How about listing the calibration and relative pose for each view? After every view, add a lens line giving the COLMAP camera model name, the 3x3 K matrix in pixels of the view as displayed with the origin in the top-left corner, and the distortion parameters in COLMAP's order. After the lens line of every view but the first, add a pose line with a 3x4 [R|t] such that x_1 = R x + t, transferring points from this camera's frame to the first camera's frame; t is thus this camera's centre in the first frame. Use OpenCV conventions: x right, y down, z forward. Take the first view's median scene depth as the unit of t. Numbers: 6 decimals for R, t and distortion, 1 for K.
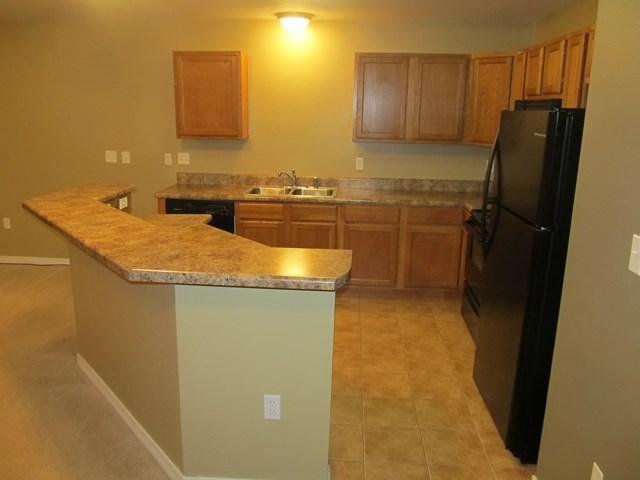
lens RADIAL K [[523.2, 0, 321.4], [0, 523.2, 241.0], [0, 0, 1]] dist [-0.056833, 0.020272]
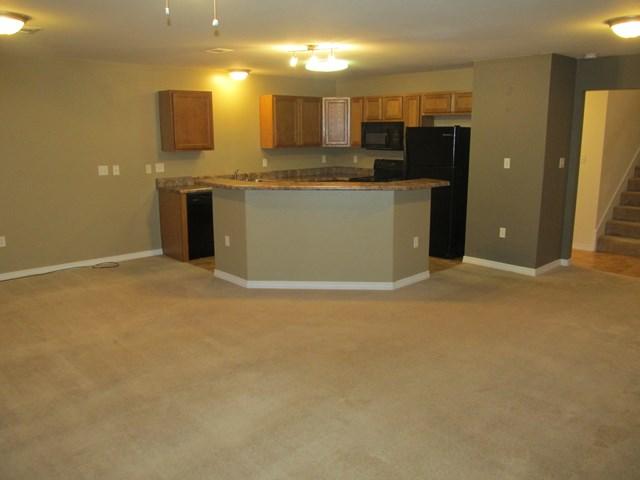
lens RADIAL K [[523.2, 0, 318.1], [0, 523.2, 235.9], [0, 0, 1]] dist [-0.056833, 0.020272]
pose [[0.690757, -0.160742, 0.704995, -1.023731], [0.194980, 0.980270, 0.032464, 0.051722], [-0.696303, 0.115035, 0.708469, -0.219113]]
